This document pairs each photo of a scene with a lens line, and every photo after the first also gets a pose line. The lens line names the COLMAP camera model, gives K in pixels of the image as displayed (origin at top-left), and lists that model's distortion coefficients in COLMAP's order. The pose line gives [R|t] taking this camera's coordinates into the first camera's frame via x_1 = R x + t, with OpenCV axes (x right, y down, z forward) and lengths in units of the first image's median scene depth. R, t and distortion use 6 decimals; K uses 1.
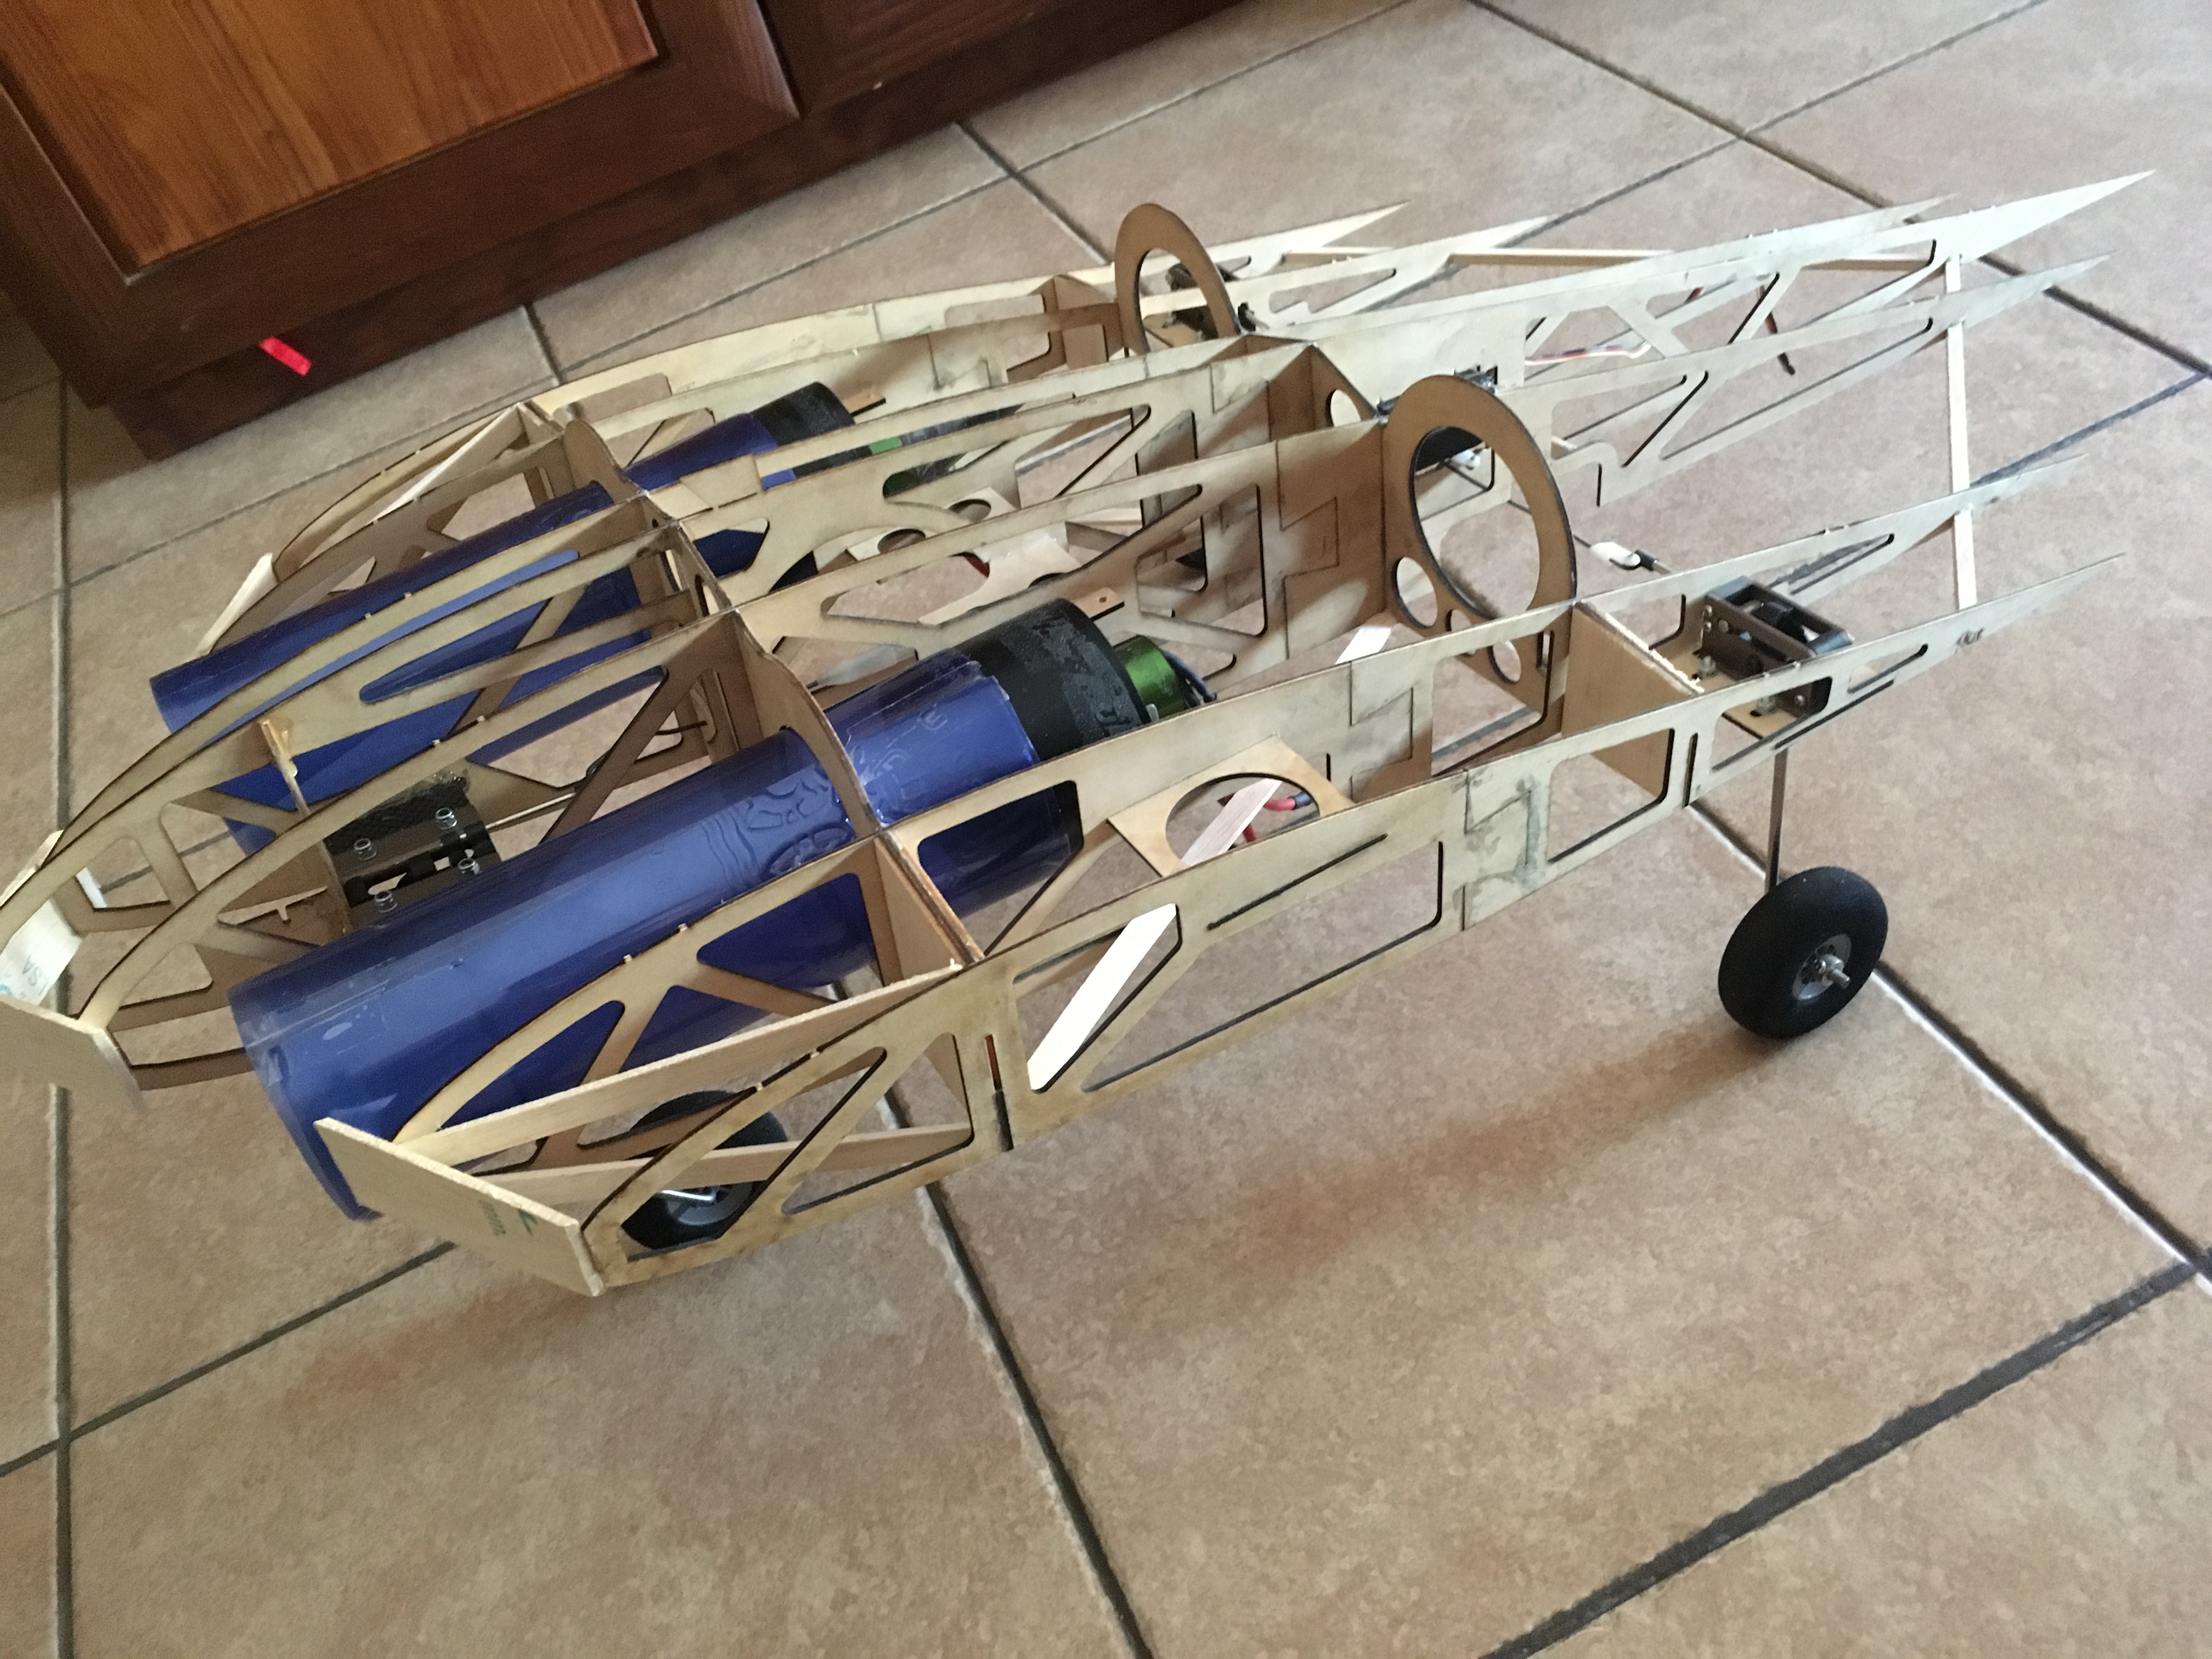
lens RADIAL K [[1908.0, 0, 1108.3], [0, 1908.0, 843.2], [0, 0, 1]] dist [0.081629, -0.137235]
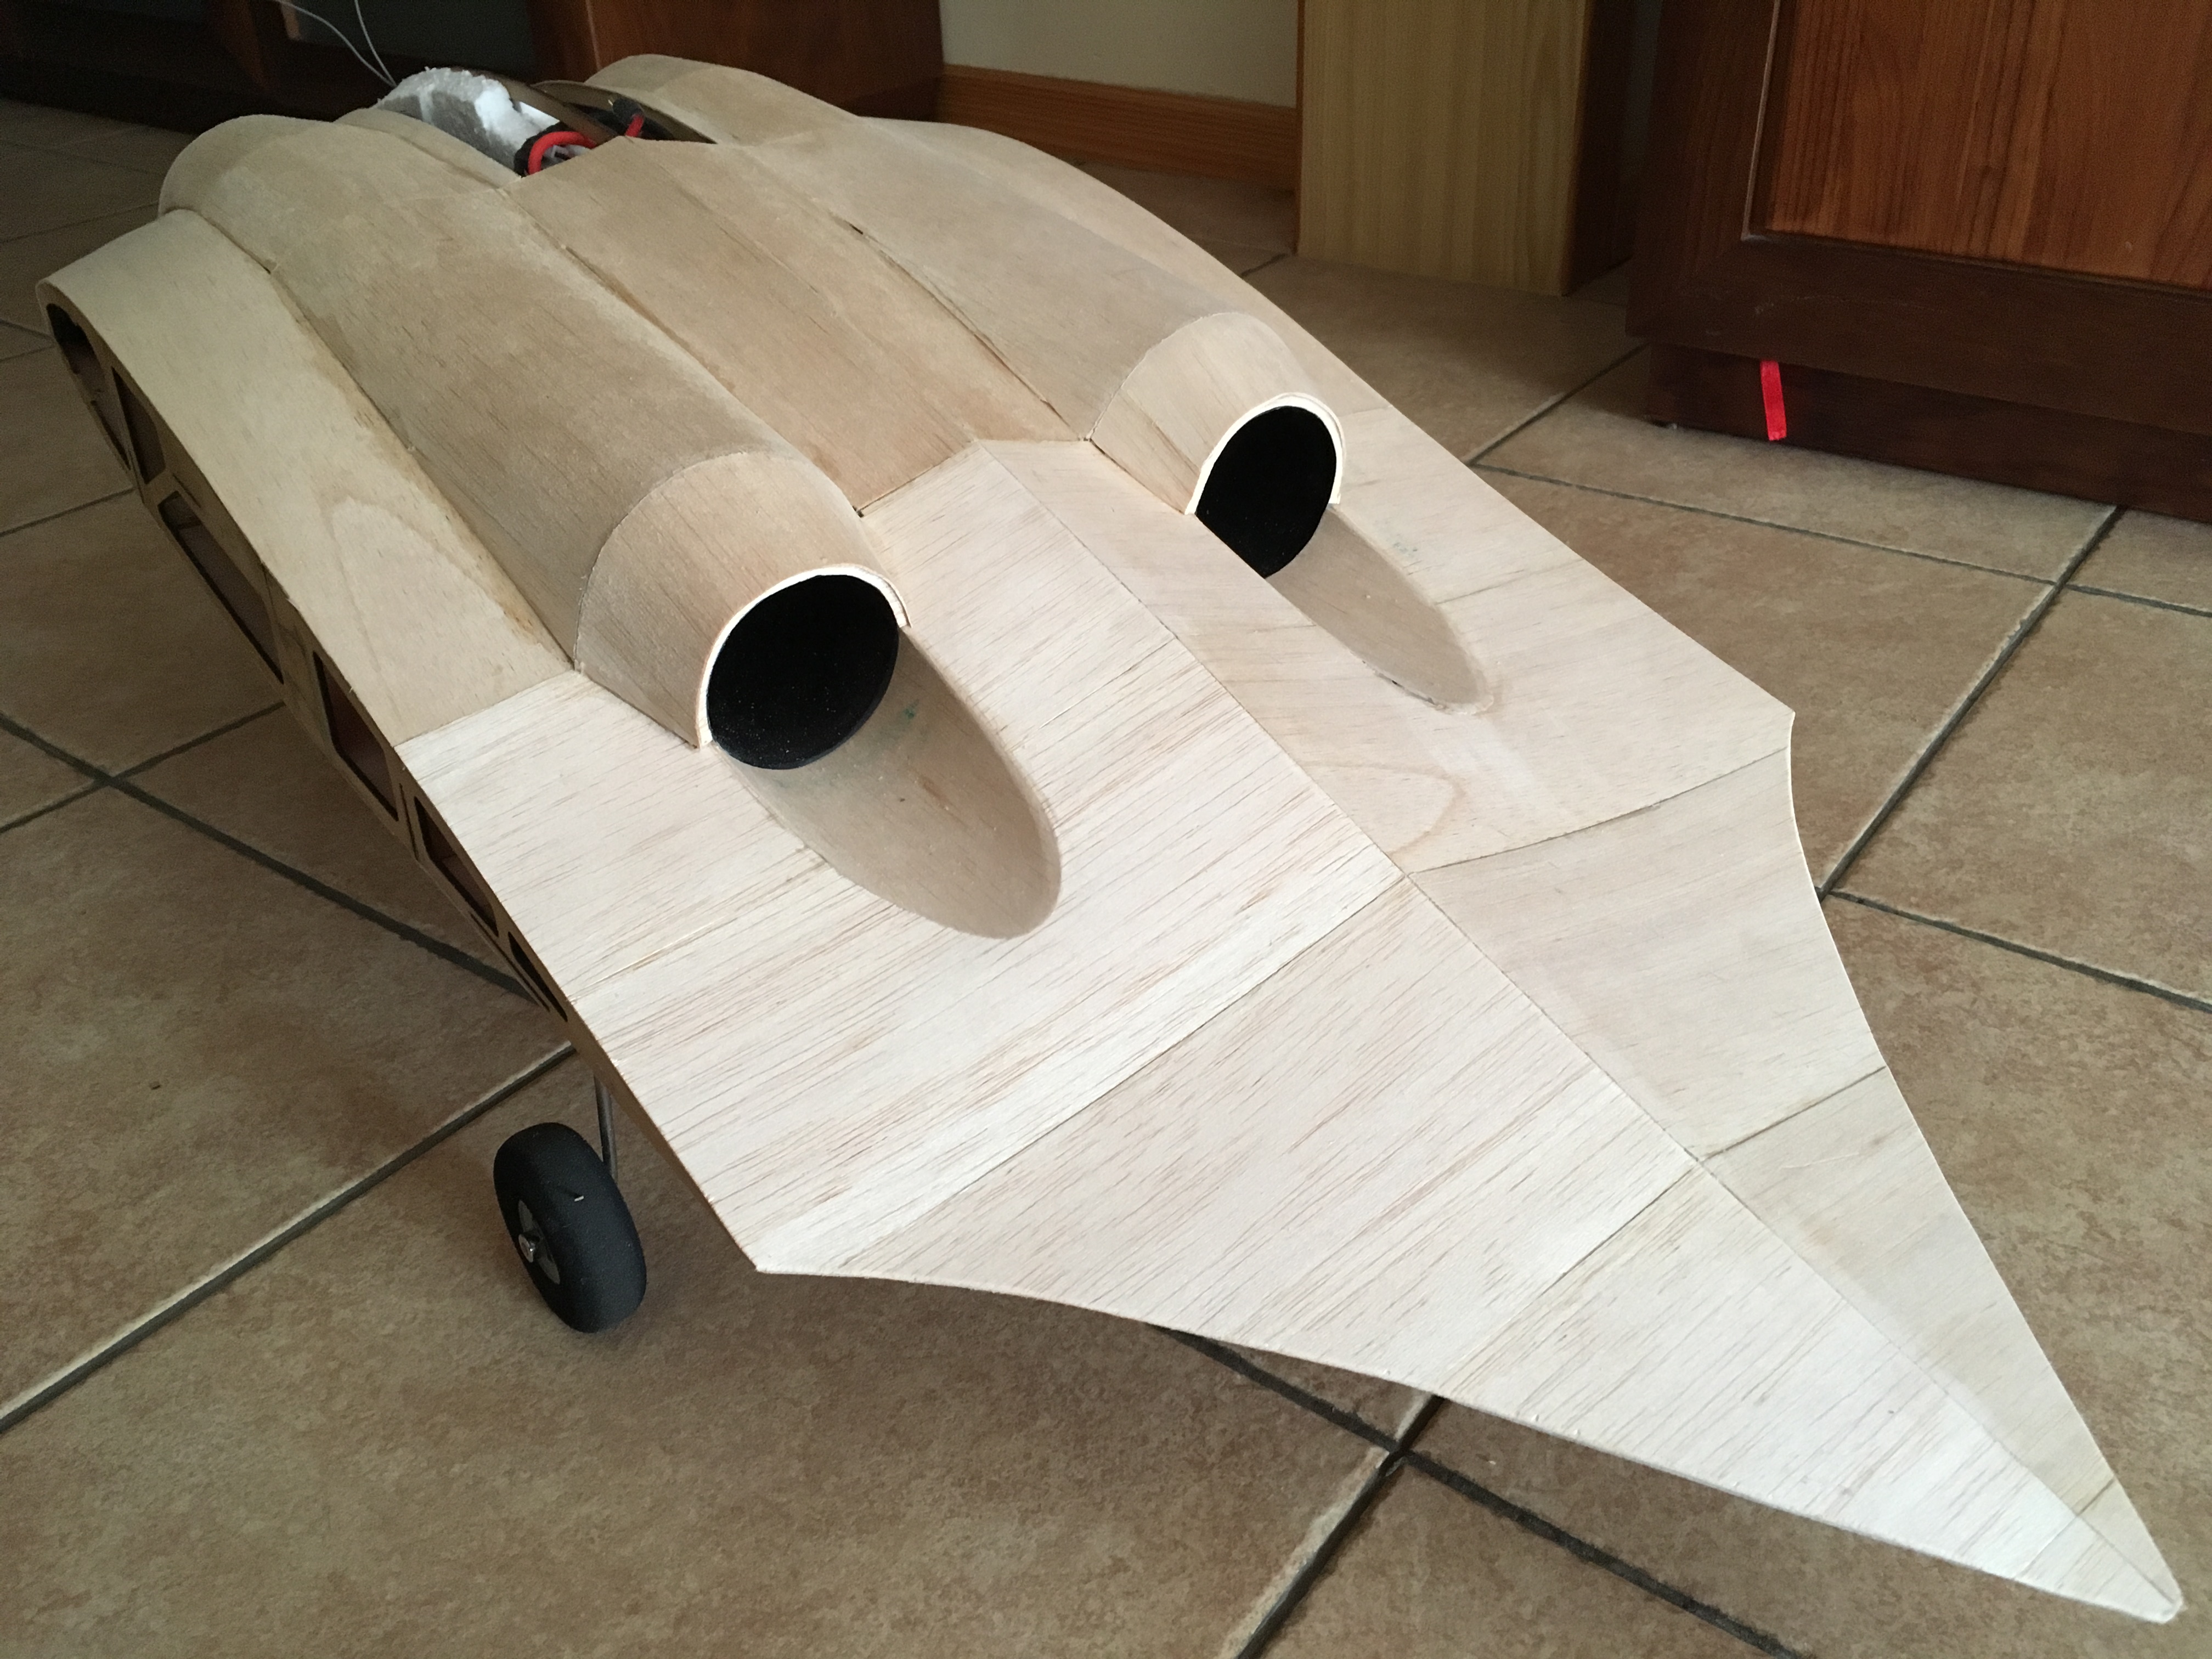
lens RADIAL K [[1908.0, 0, 1097.7], [0, 1908.0, 832.8], [0, 0, 1]] dist [0.081629, -0.137235]
pose [[0.483100, 0.634084, -0.603782, 0.096934], [-0.670483, 0.711398, 0.210632, -0.130676], [0.563088, 0.303069, 0.768818, 0.366680]]
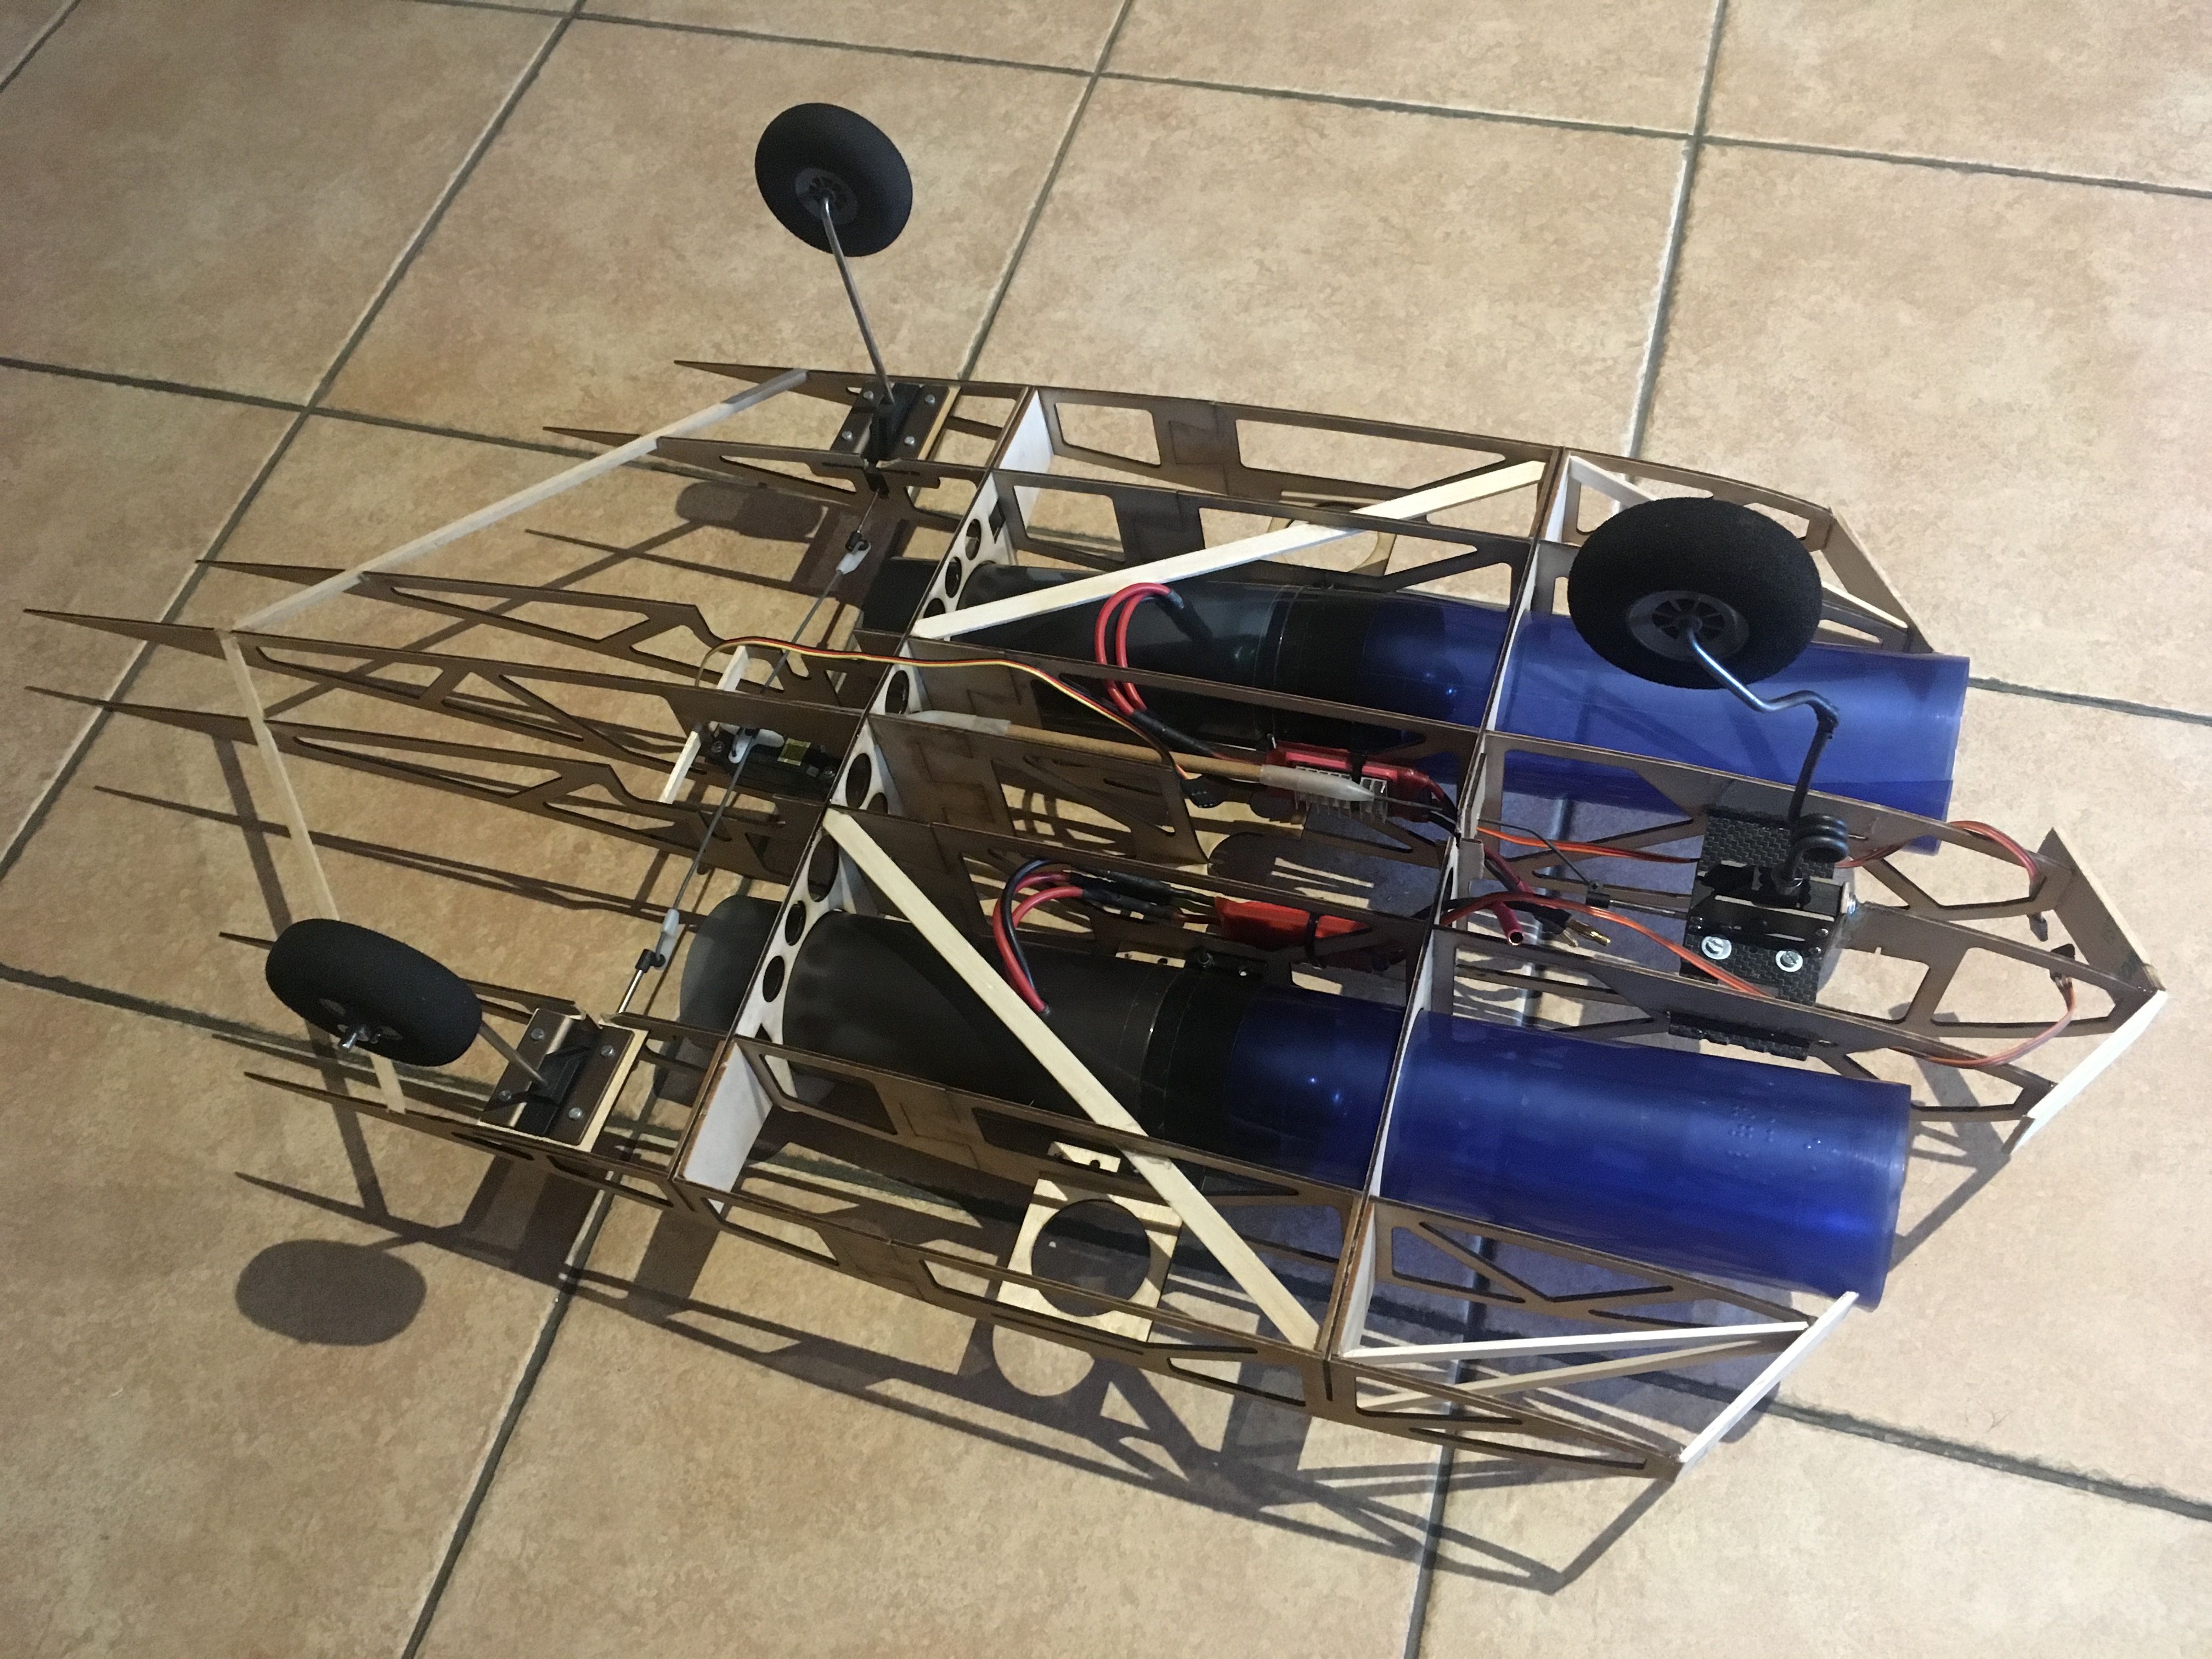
lens RADIAL K [[1908.0, 0, 1086.4], [0, 1908.0, 852.4], [0, 0, 1]] dist [0.081629, -0.137235]
pose [[0.762578, 0.620083, -0.184314, 0.326787], [-0.519775, 0.756946, 0.396064, -0.281735], [0.385108, -0.206228, 0.899534, -0.086359]]
